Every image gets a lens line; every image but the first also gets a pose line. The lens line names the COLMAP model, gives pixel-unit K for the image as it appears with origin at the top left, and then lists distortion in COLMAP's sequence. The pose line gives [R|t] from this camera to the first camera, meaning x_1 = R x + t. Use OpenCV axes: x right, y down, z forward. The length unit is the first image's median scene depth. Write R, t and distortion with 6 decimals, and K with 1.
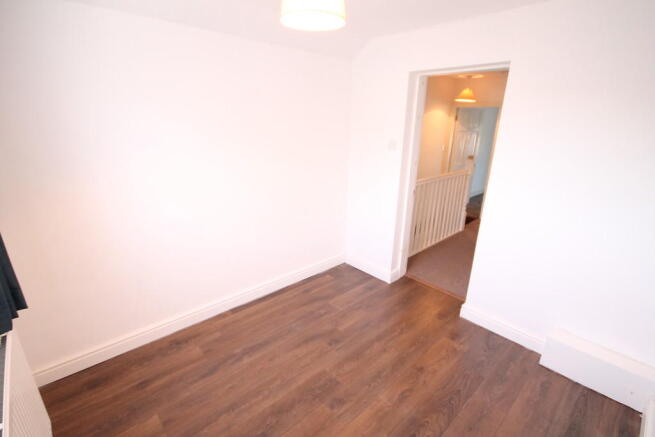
lens RADIAL K [[305.2, 0, 327.5], [0, 305.2, 218.5], [0, 0, 1]] dist [0.016242, -0.013323]
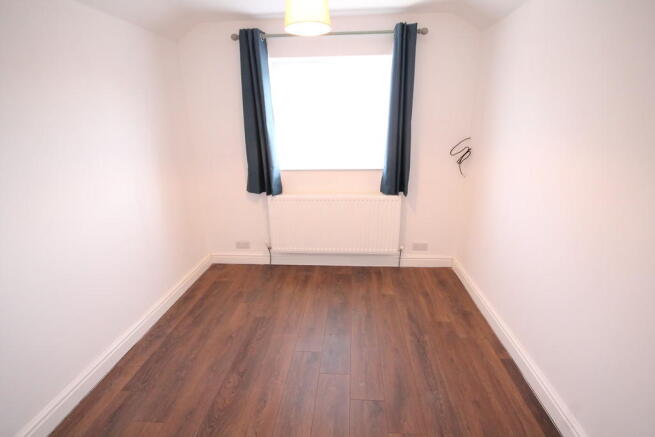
lens RADIAL K [[305.2, 0, 327.5], [0, 305.2, 218.5], [0, 0, 1]] dist [0.016242, -0.013323]
pose [[-0.725147, 0.206927, -0.656767, 0.535498], [-0.210889, 0.841211, 0.497885, -0.332644], [0.655505, 0.499545, -0.566363, 1.235372]]
